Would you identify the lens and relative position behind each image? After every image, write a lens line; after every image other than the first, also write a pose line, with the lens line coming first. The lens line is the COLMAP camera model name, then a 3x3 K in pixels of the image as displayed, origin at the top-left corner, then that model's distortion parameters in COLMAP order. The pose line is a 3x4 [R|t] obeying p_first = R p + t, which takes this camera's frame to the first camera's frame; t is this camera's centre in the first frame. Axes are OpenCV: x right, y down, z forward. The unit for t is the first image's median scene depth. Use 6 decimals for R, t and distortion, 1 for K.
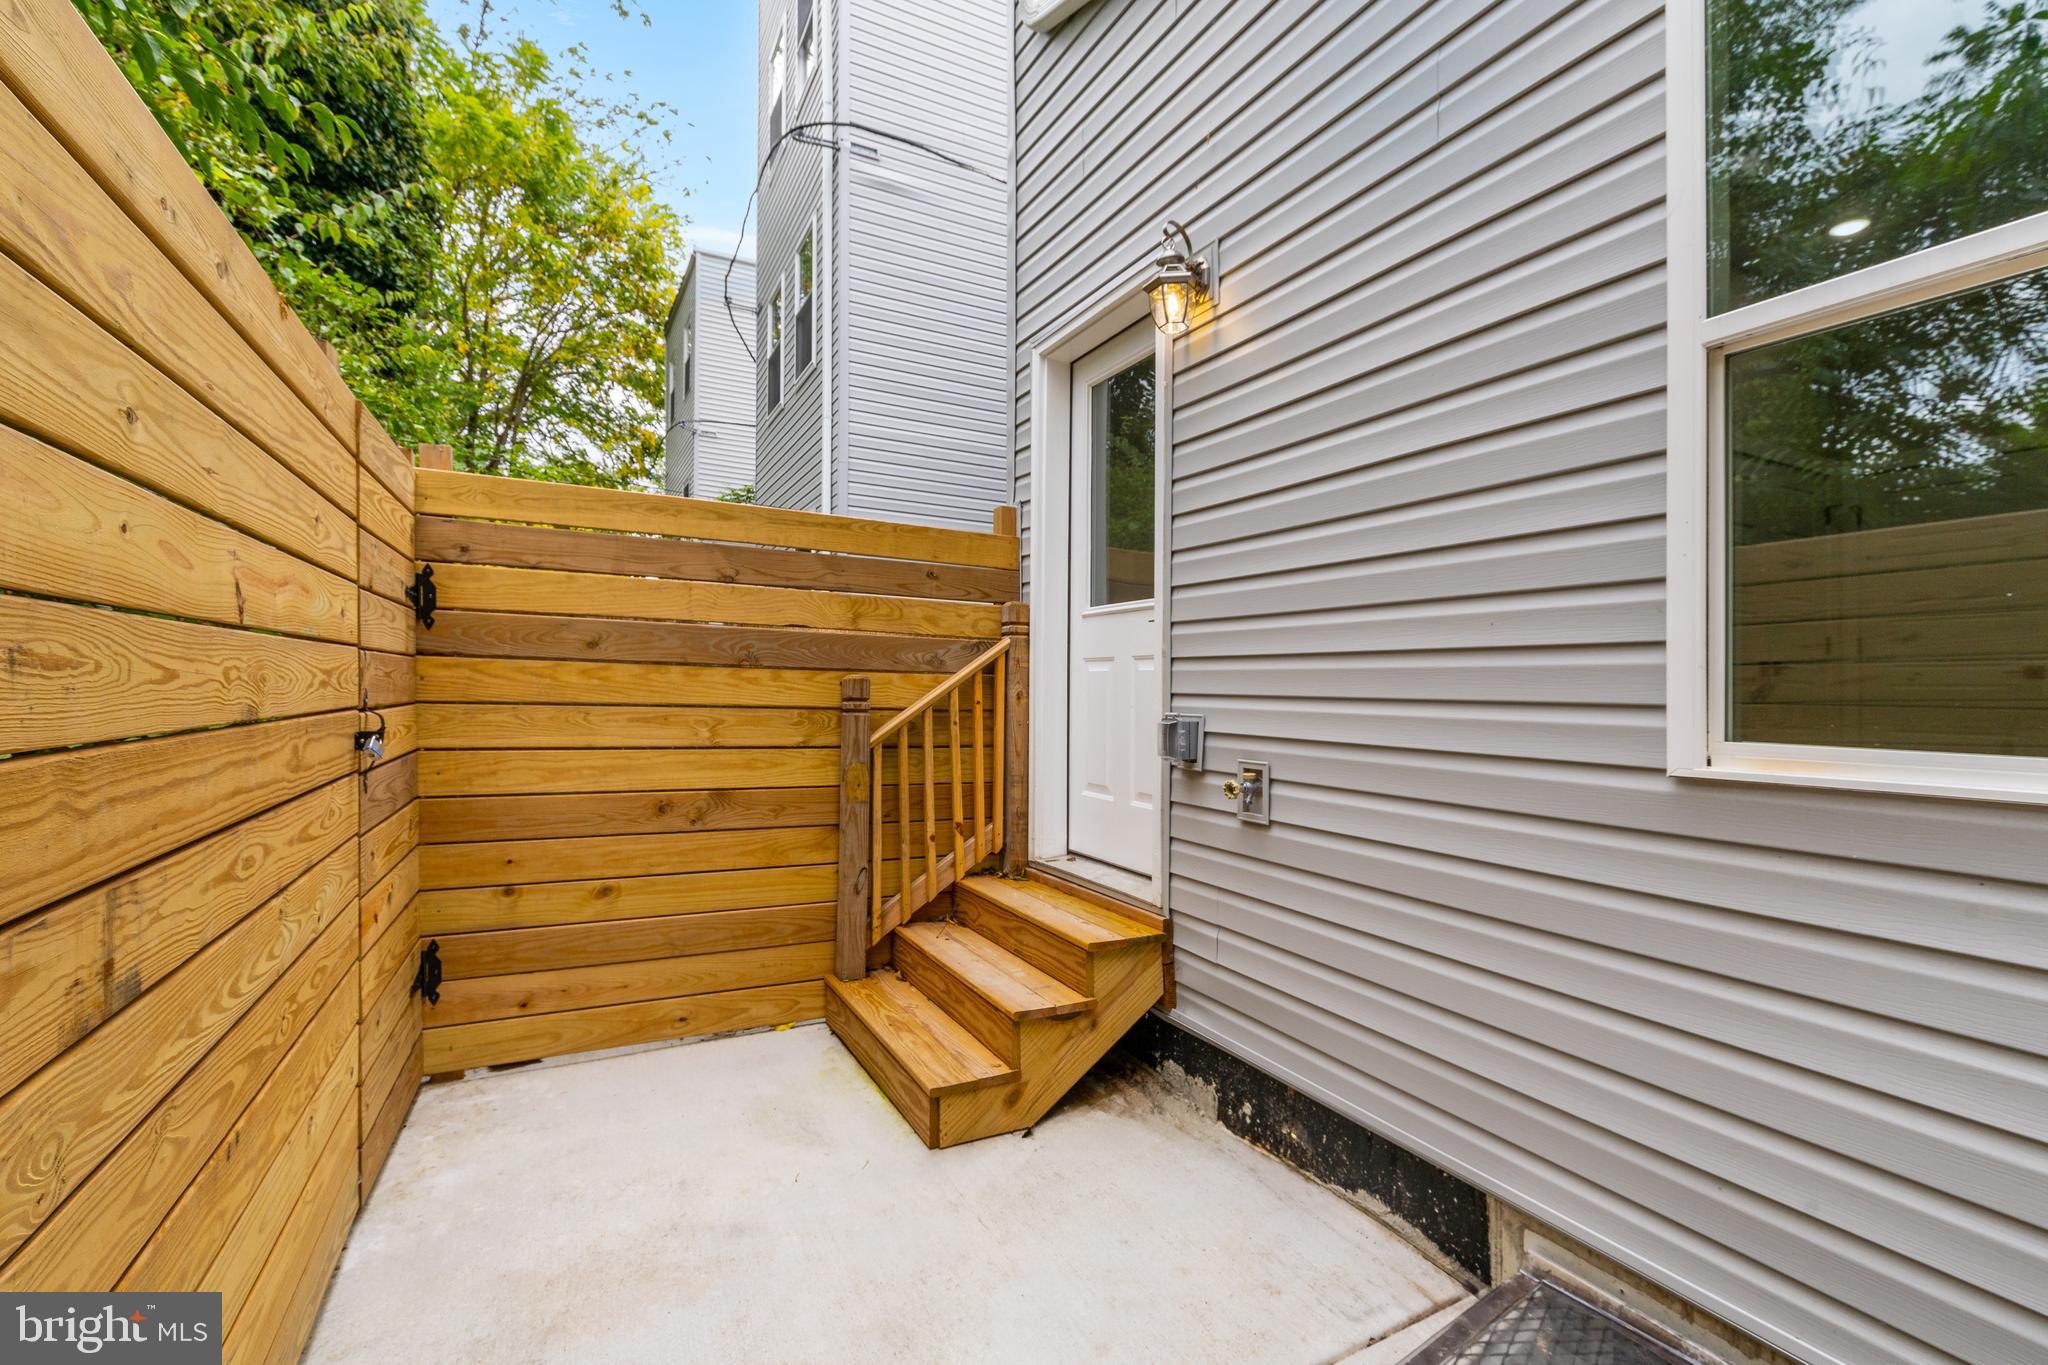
lens RADIAL K [[919.6, 0, 1024.0], [0, 919.6, 682.5], [0, 0, 1]] dist [0.008820, -0.000403]
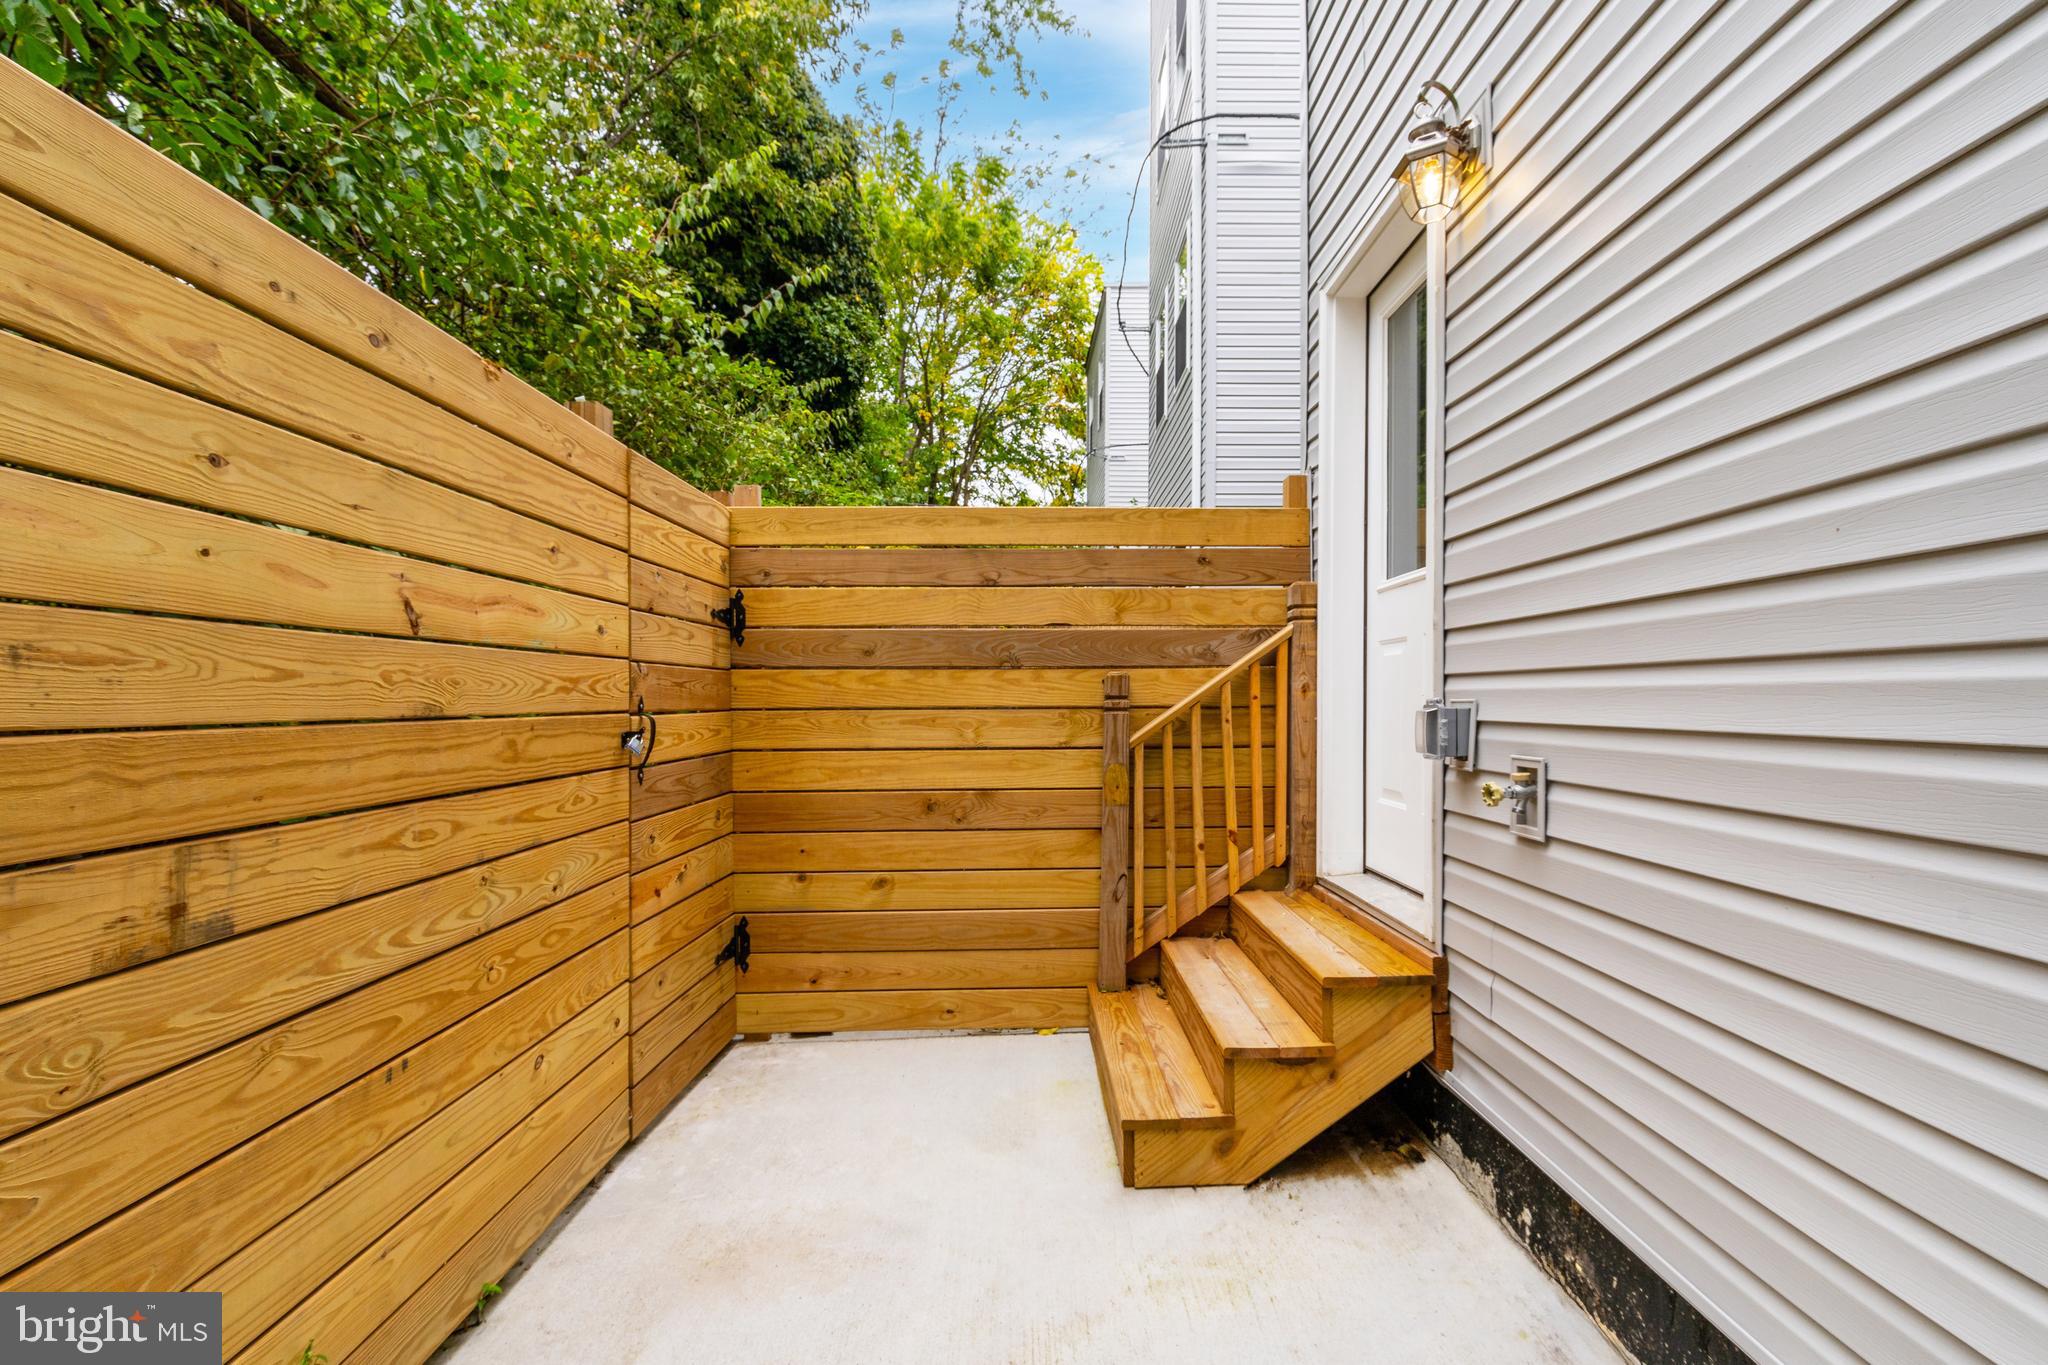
lens RADIAL K [[922.1, 0, 1027.0], [0, 922.1, 700.9], [0, 0, 1]] dist [0.006995, -0.000909]
pose [[0.901971, -0.028842, -0.430833, 0.164708], [0.032827, 0.999459, 0.001817, 0.019546], [0.430548, -0.015782, 0.902430, 0.113441]]
